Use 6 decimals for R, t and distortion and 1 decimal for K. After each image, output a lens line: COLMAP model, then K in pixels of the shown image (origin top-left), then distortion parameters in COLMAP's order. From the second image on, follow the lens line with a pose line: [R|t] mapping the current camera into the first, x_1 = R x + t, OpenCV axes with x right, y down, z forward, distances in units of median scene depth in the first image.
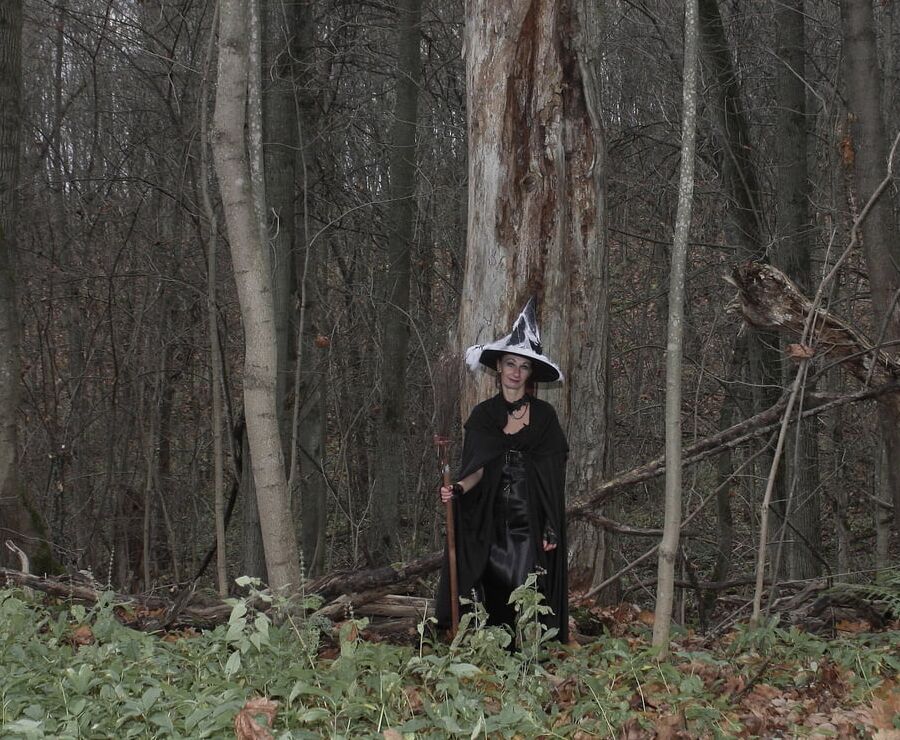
lens RADIAL K [[3145.2, 0, 450.0], [0, 3145.2, 370.0], [0, 0, 1]] dist [-0.119322, 1.774165]
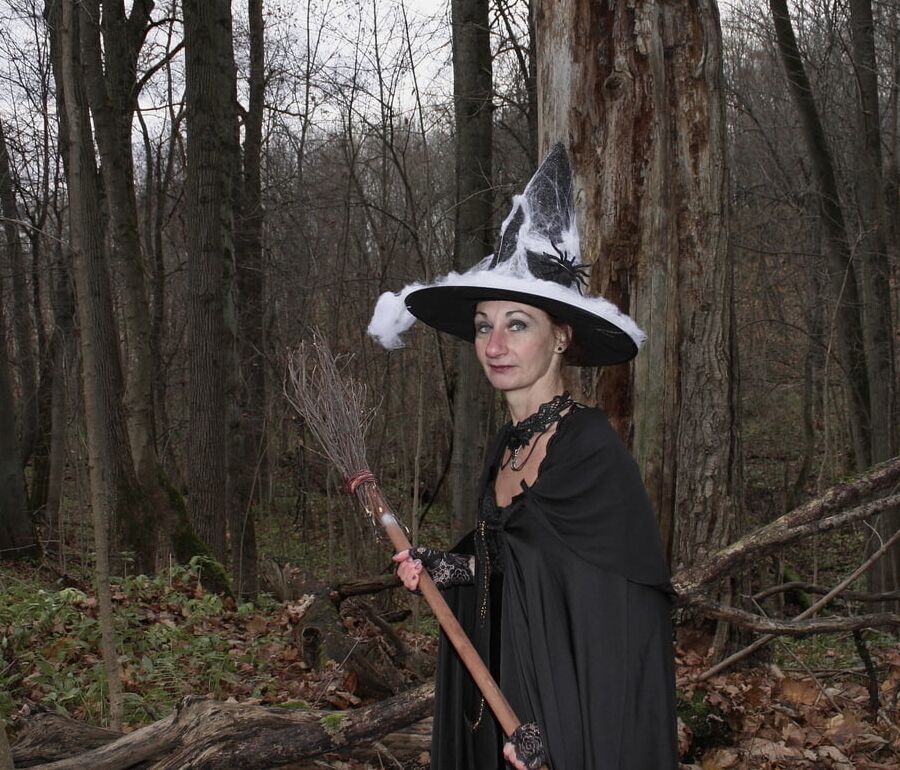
lens RADIAL K [[1166.2, 0, 450.0], [0, 1166.2, 385.0], [0, 0, 1]] dist [-0.157113, 0.029660]
pose [[0.981753, -0.019345, -0.189175, 0.036676], [0.026324, 0.999060, 0.034452, -0.001088], [0.188330, -0.038804, 0.981339, 0.728881]]
